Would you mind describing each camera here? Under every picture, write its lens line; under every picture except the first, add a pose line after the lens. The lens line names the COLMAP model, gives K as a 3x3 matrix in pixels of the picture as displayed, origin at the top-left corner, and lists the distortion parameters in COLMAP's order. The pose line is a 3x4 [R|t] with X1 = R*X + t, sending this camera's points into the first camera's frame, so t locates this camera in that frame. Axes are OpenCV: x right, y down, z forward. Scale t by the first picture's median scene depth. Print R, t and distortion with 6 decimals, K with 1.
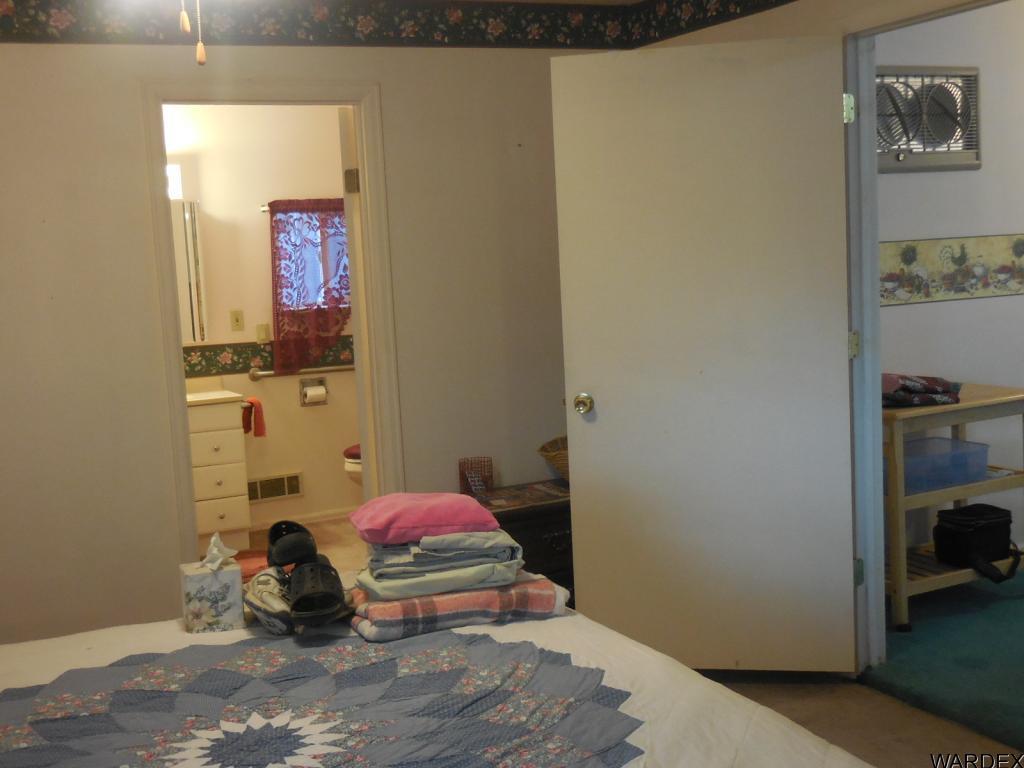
lens RADIAL K [[1160.0, 0, 512.0], [0, 1160.0, 384.0], [0, 0, 1]] dist [-0.028876, 0.004558]
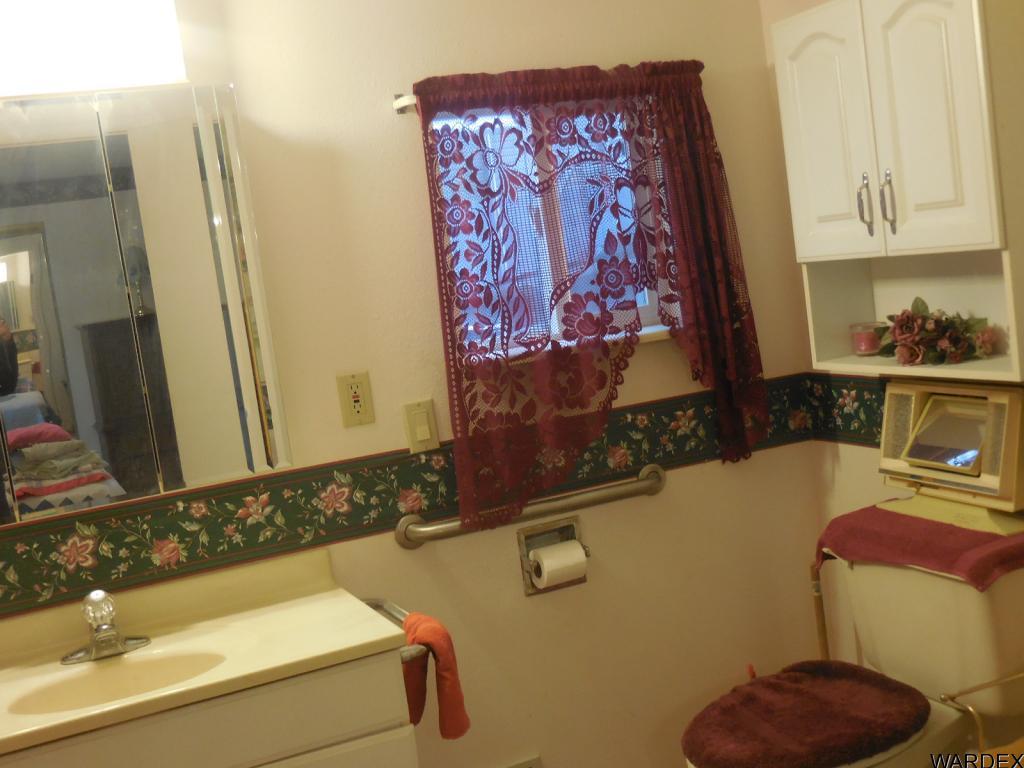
lens RADIAL K [[1160.0, 0, 512.0], [0, 1160.0, 384.0], [0, 0, 1]] dist [-0.028876, 0.004558]
pose [[0.995974, -0.077147, -0.045641, -0.165284], [0.077488, 0.996977, 0.005743, -0.057180], [0.045060, -0.009257, 0.998941, 0.608575]]
